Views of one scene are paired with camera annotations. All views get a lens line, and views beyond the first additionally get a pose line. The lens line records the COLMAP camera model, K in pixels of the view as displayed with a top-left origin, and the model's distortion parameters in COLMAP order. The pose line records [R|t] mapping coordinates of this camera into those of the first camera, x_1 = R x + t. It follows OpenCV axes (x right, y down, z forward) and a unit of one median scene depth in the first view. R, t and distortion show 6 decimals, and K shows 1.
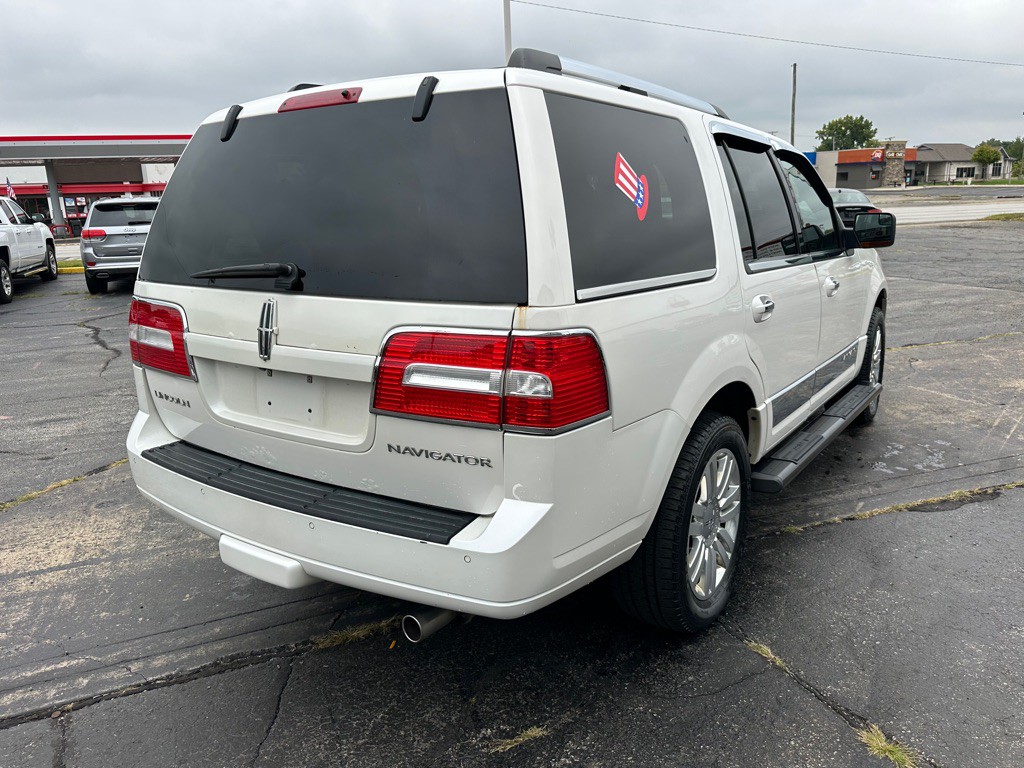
lens RADIAL K [[748.8, 0, 514.0], [0, 748.8, 377.1], [0, 0, 1]] dist [0.055466, -0.075858]
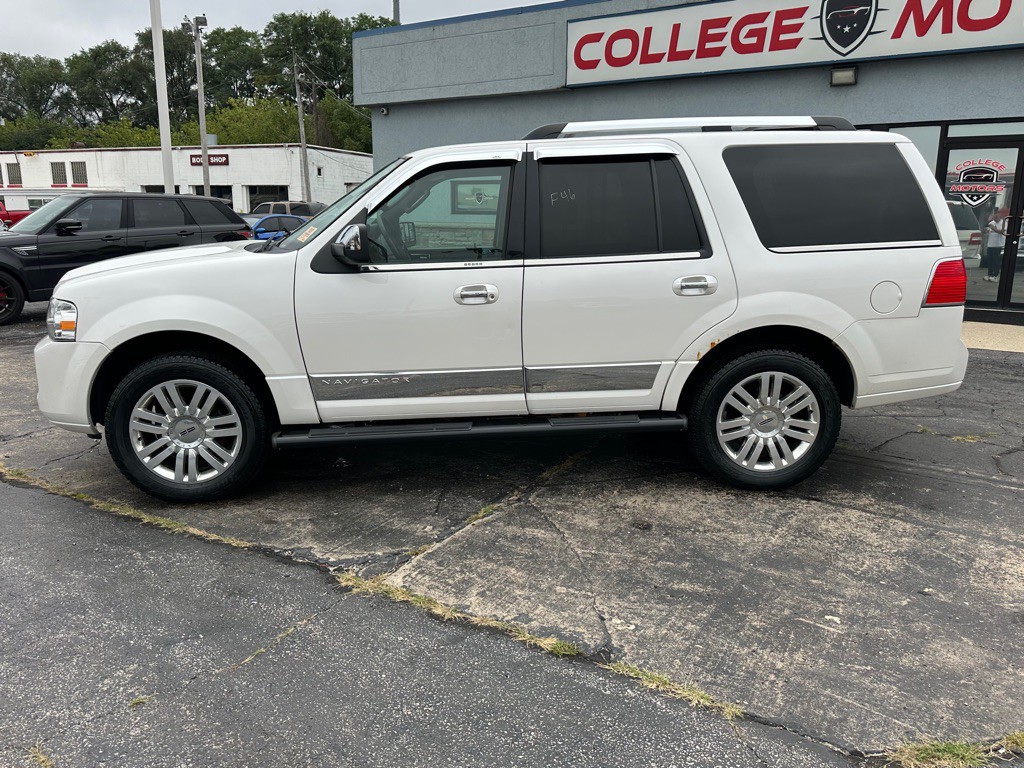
lens RADIAL K [[755.5, 0, 513.7], [0, 755.5, 371.6], [0, 0, 1]] dist [0.021441, -0.026344]
pose [[-0.602573, -0.133424, 0.786832, -1.432096], [0.197970, 0.930120, 0.309331, -0.645847], [-0.773120, 0.342163, -0.534051, 3.108894]]
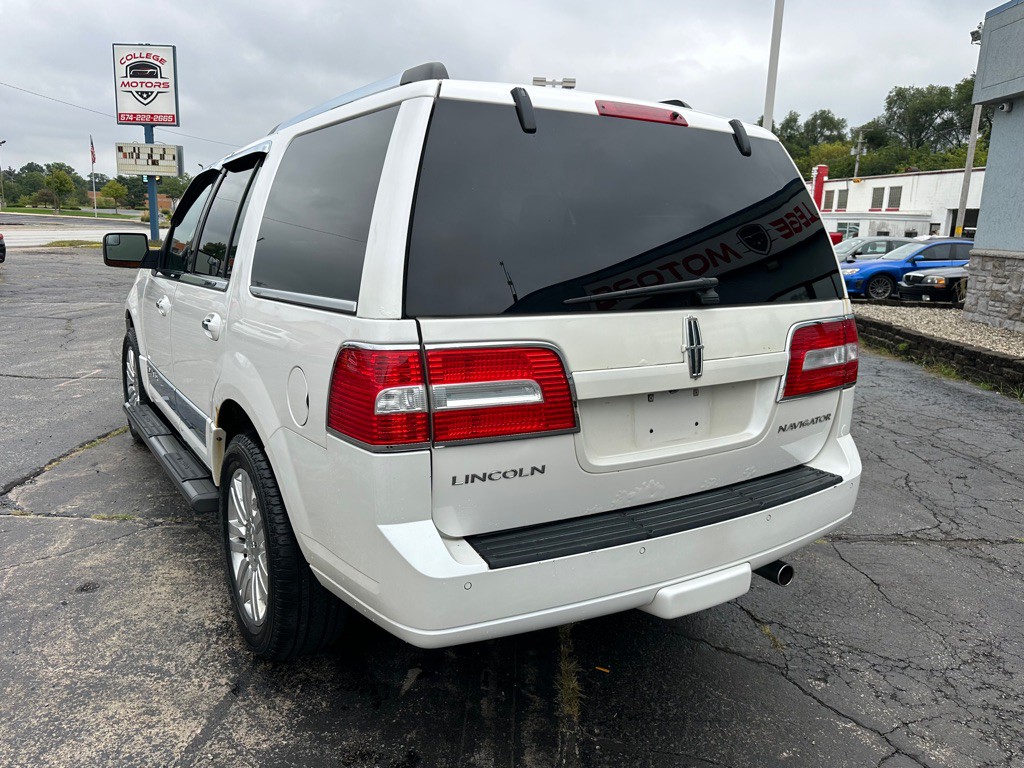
lens RADIAL K [[755.5, 0, 513.7], [0, 755.5, 371.6], [0, 0, 1]] dist [0.021441, -0.026344]
pose [[0.387658, -0.134065, 0.912002, -1.291426], [0.172182, 0.982486, 0.071238, -0.139050], [-0.905580, 0.129415, 0.403952, 0.813972]]
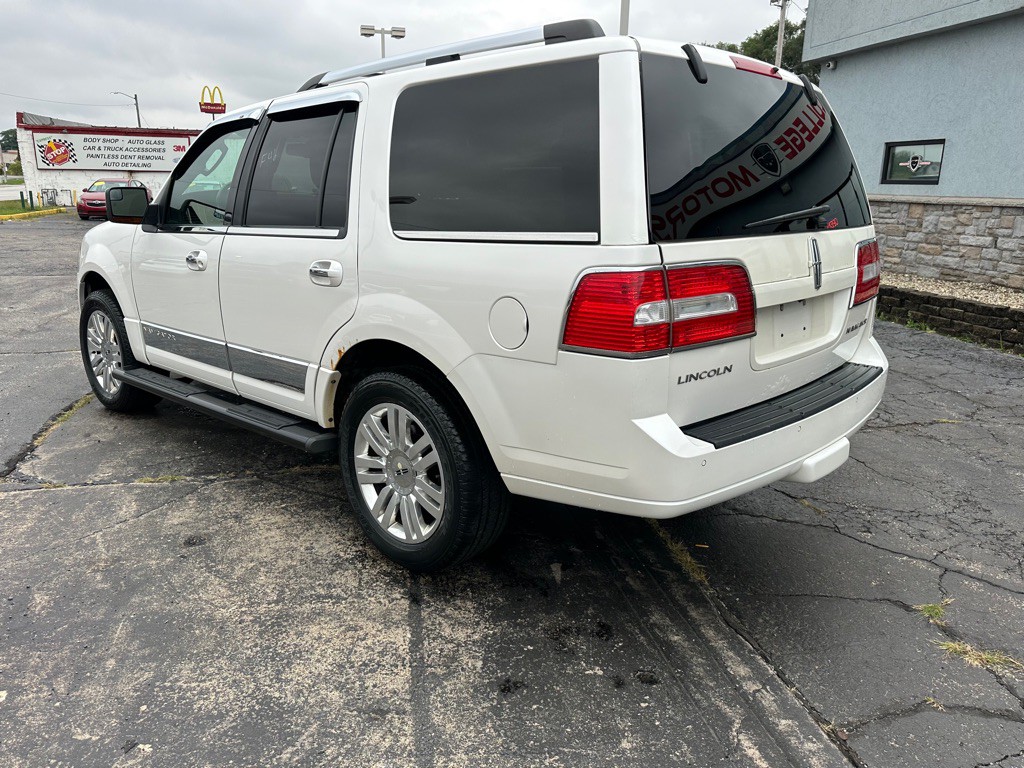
lens RADIAL K [[748.8, 0, 514.0], [0, 748.8, 377.1], [0, 0, 1]] dist [0.055466, -0.075858]
pose [[0.161133, -0.213279, 0.963612, -1.564548], [0.211139, 0.961215, 0.177443, -0.199244], [-0.964083, 0.174864, 0.199915, 1.237513]]
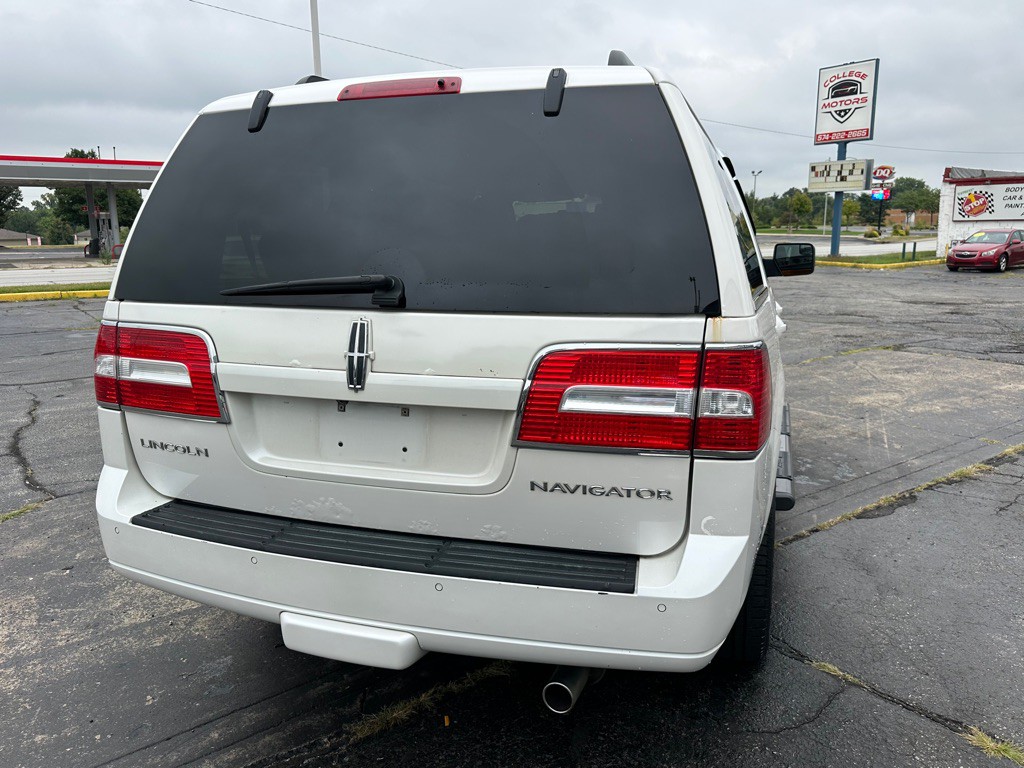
lens RADIAL K [[755.5, 0, 513.7], [0, 755.5, 371.6], [0, 0, 1]] dist [0.021441, -0.026344]
pose [[0.961265, -0.027684, 0.274232, -0.386504], [0.043244, 0.997769, -0.050859, 0.005812], [-0.272212, 0.060747, 0.960318, 0.153711]]
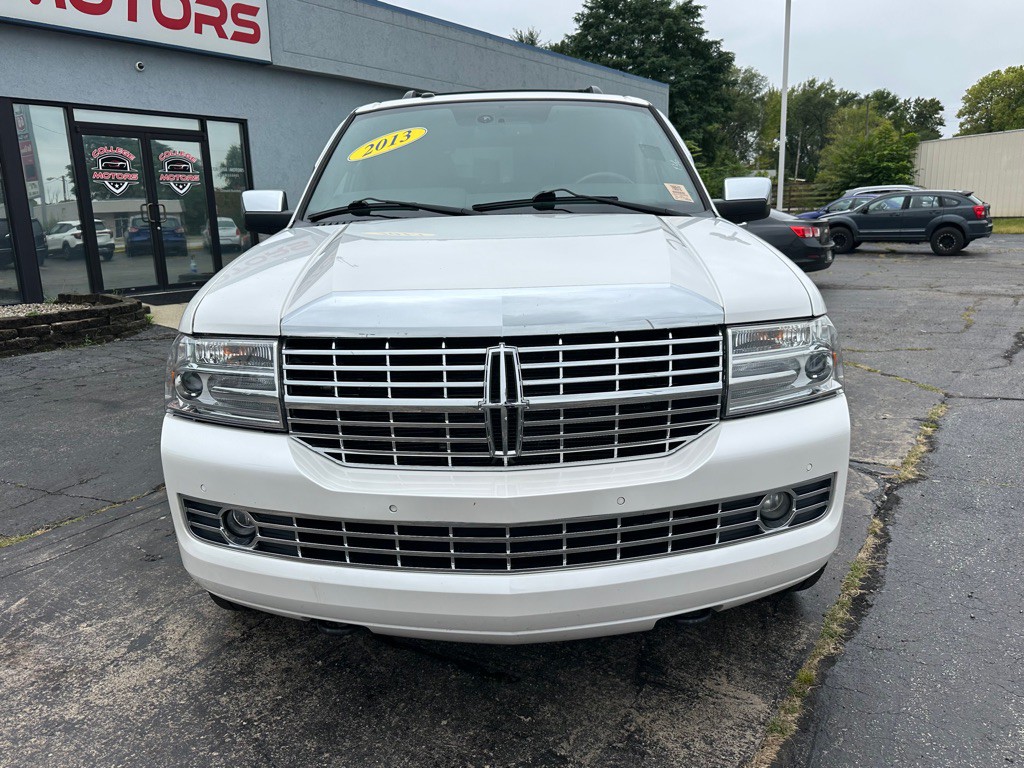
lens RADIAL K [[785.1, 0, 505.0], [0, 785.1, 384.4], [0, 0, 1]] dist [0.007342, -0.006781]
pose [[-0.825320, 0.175290, -0.536768, 1.392882], [-0.080779, 0.904167, 0.419473, -0.751175], [0.558857, 0.389559, -0.732067, 3.422348]]
